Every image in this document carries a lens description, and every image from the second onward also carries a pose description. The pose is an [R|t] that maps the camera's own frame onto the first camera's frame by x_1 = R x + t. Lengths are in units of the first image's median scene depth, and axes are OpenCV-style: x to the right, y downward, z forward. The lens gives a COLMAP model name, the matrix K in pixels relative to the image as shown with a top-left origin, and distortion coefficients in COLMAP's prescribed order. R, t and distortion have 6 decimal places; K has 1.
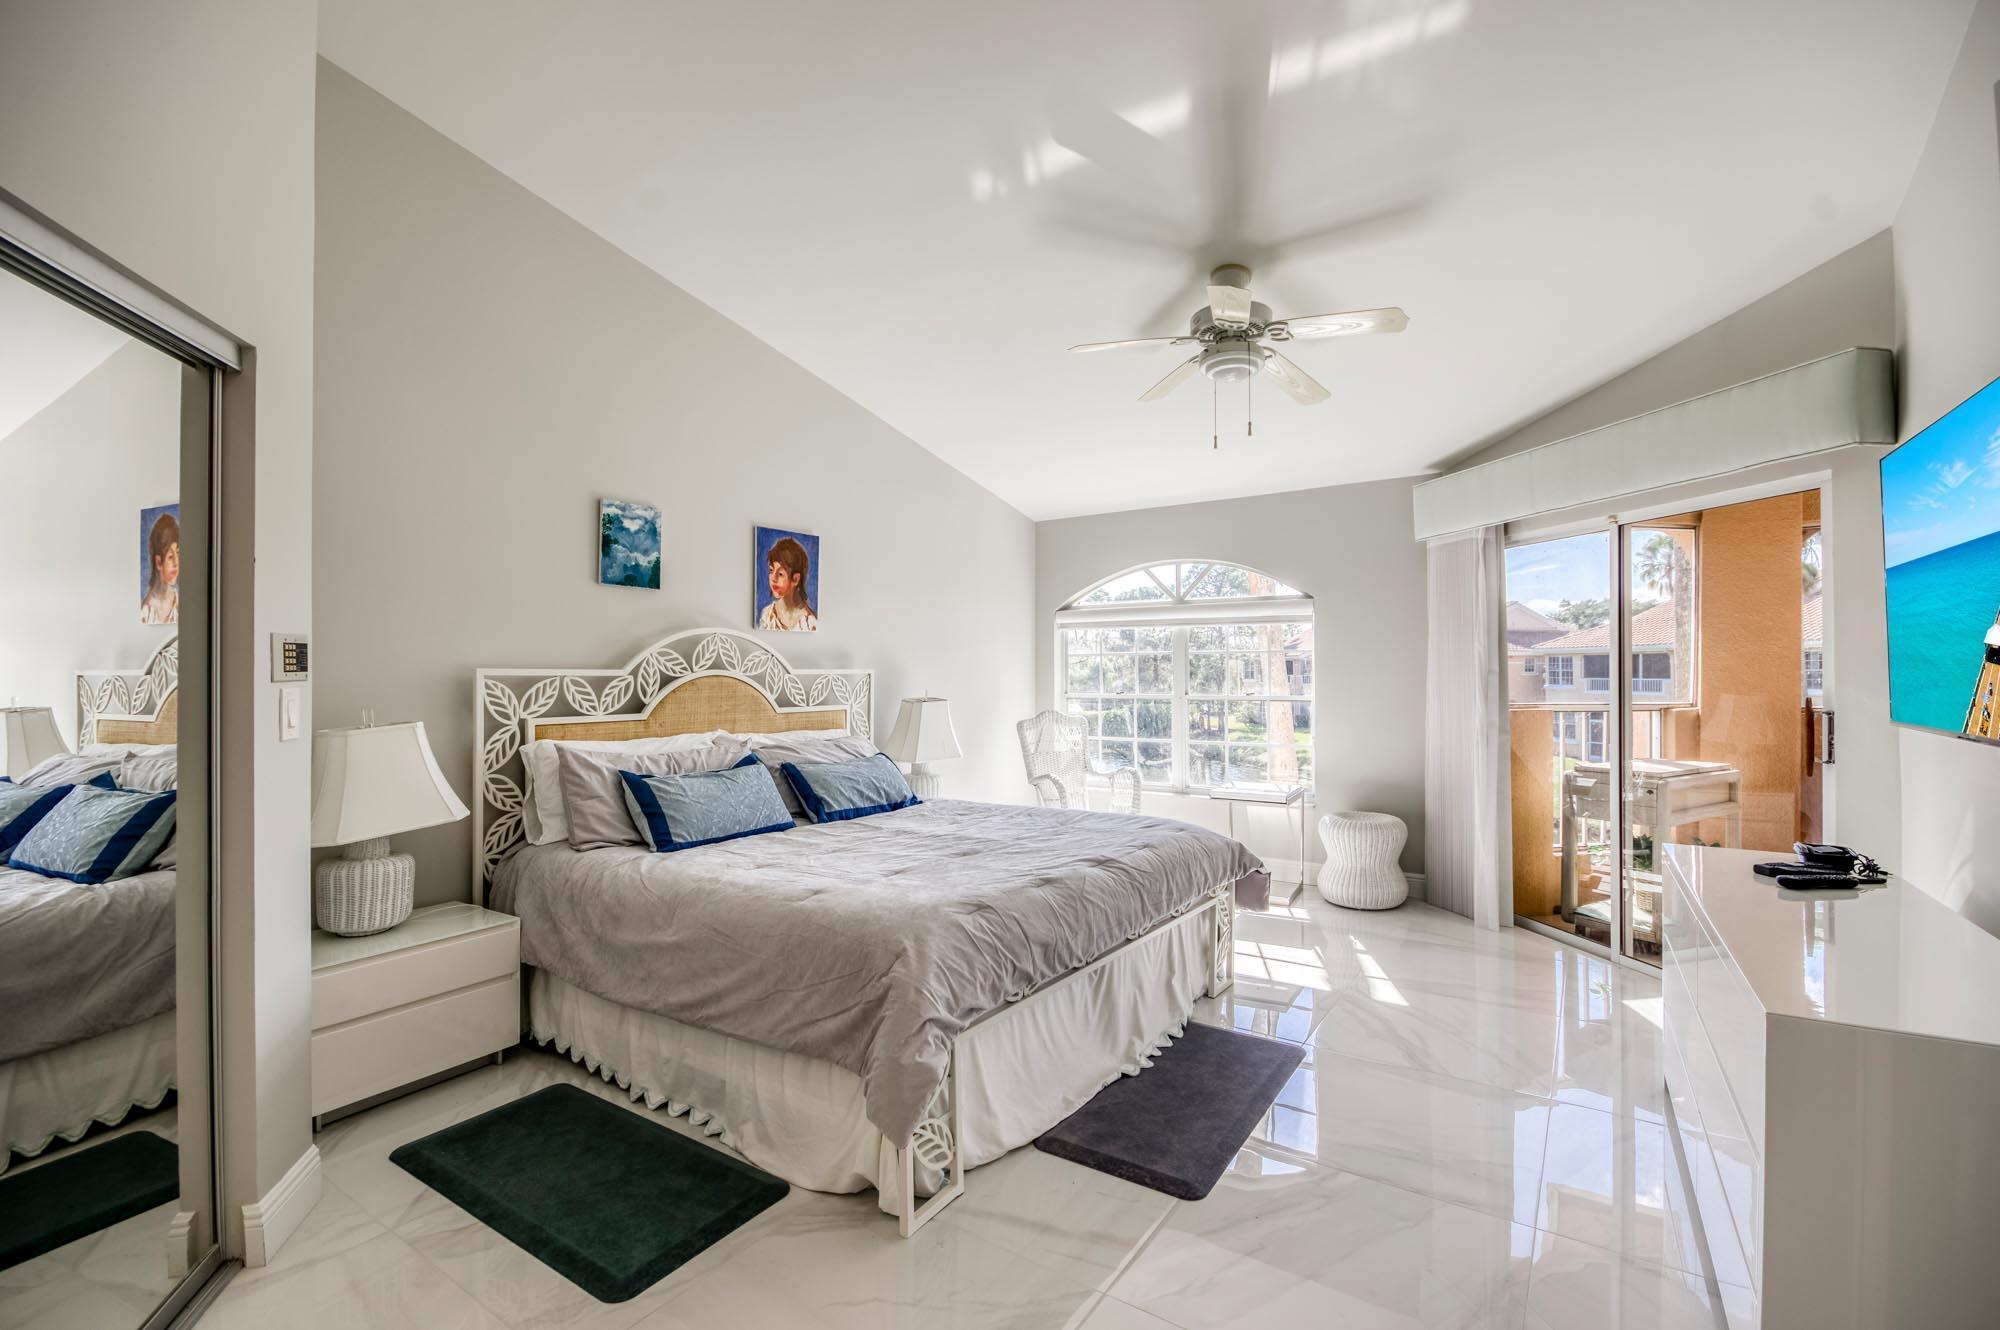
lens RADIAL K [[889.3, 0, 1002.1], [0, 889.3, 674.1], [0, 0, 1]] dist [0.000519, -0.009739]
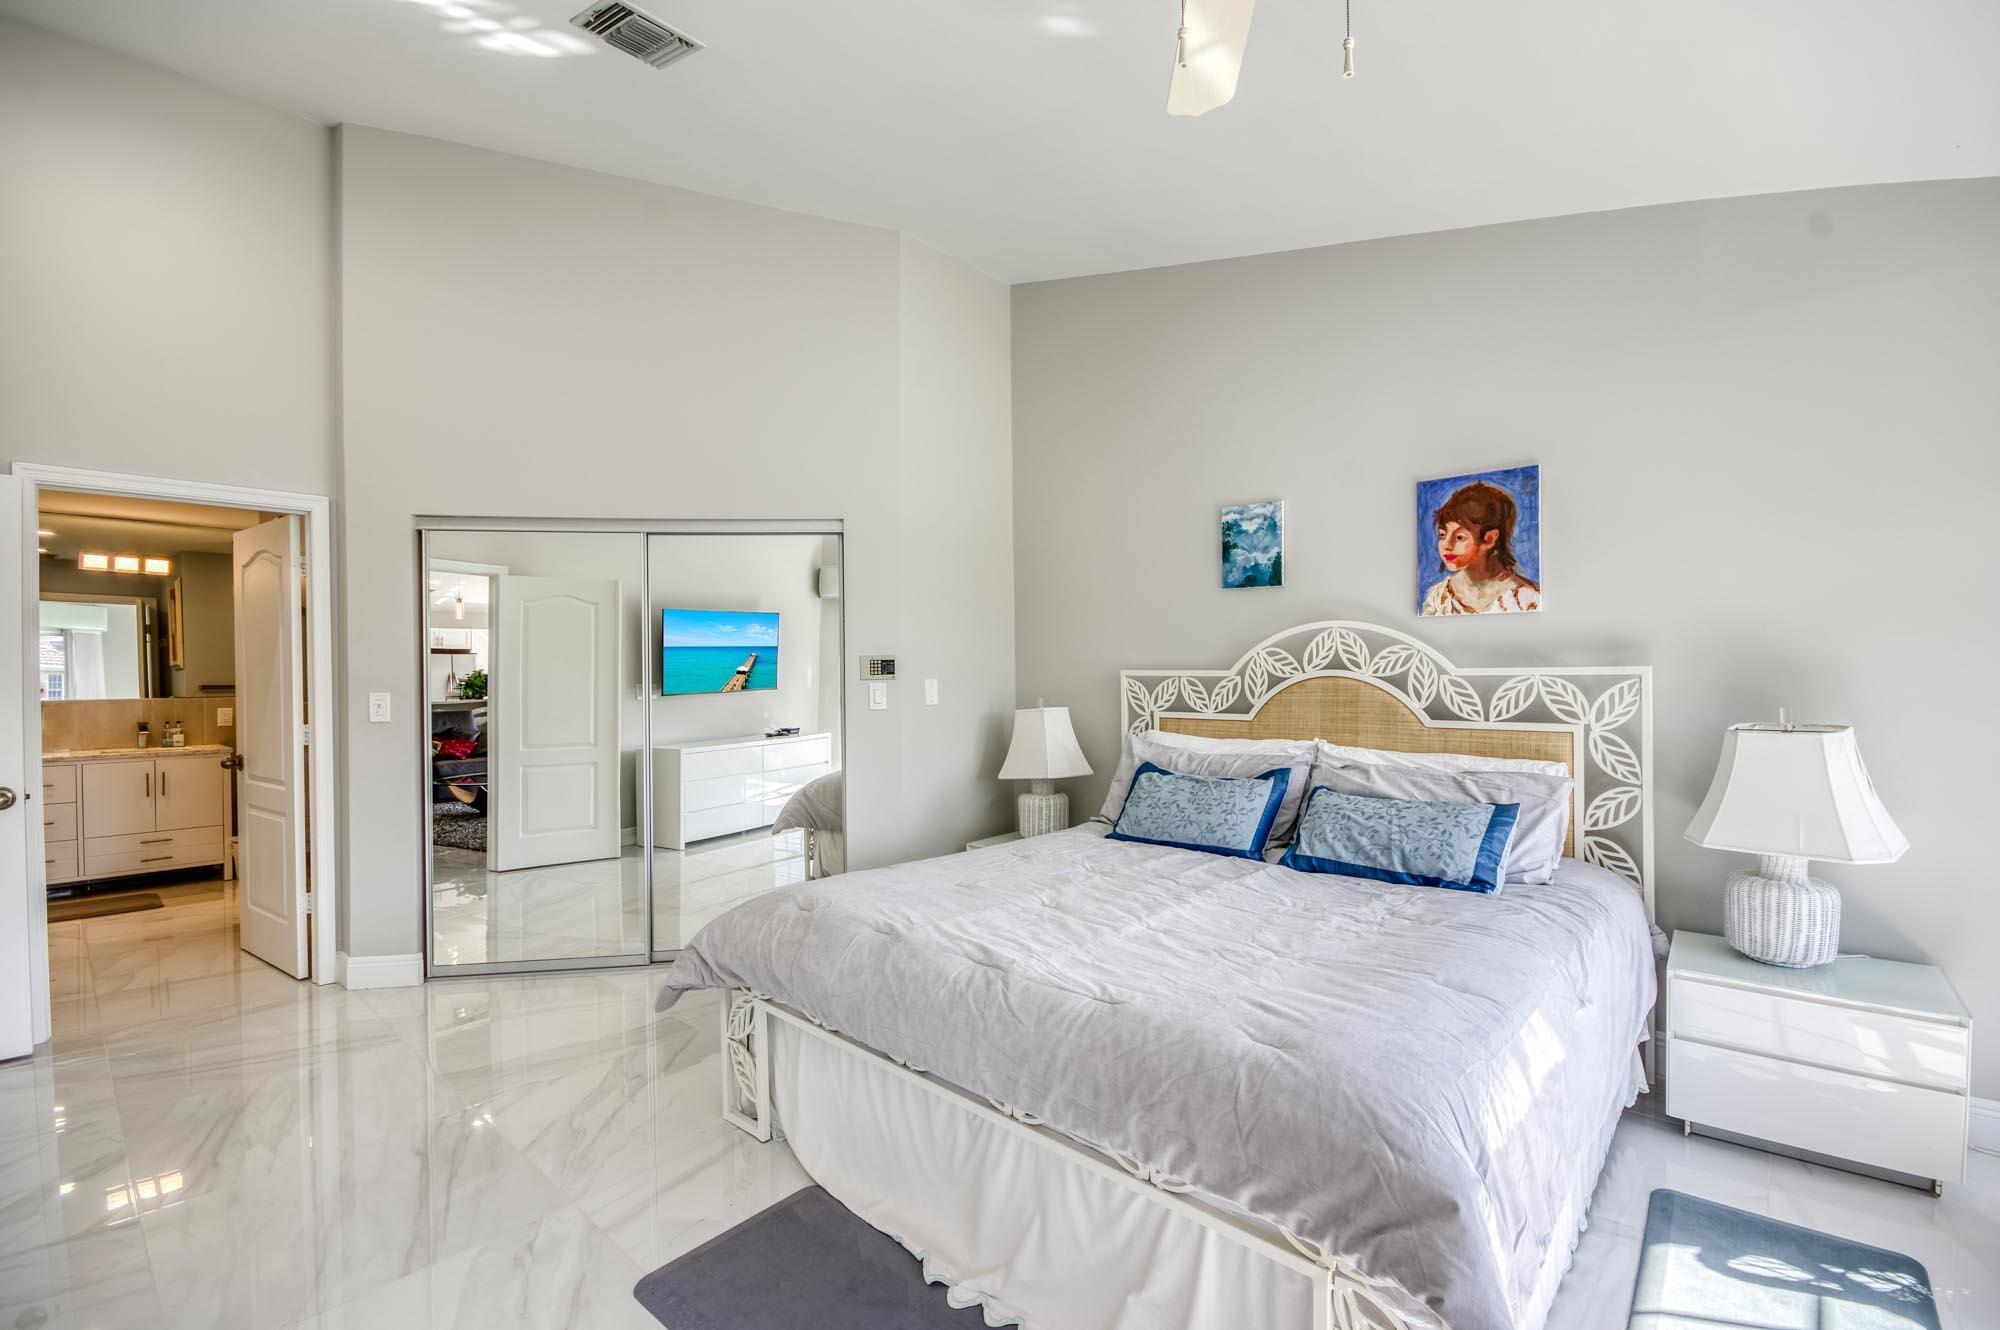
lens RADIAL K [[889.3, 0, 1002.1], [0, 889.3, 674.1], [0, 0, 1]] dist [0.000519, -0.009739]
pose [[-0.144066, 0.004575, -0.989557, 0.608306], [0.002014, 0.999989, 0.004330, -0.005458], [0.989566, -0.001369, -0.144074, 0.856323]]
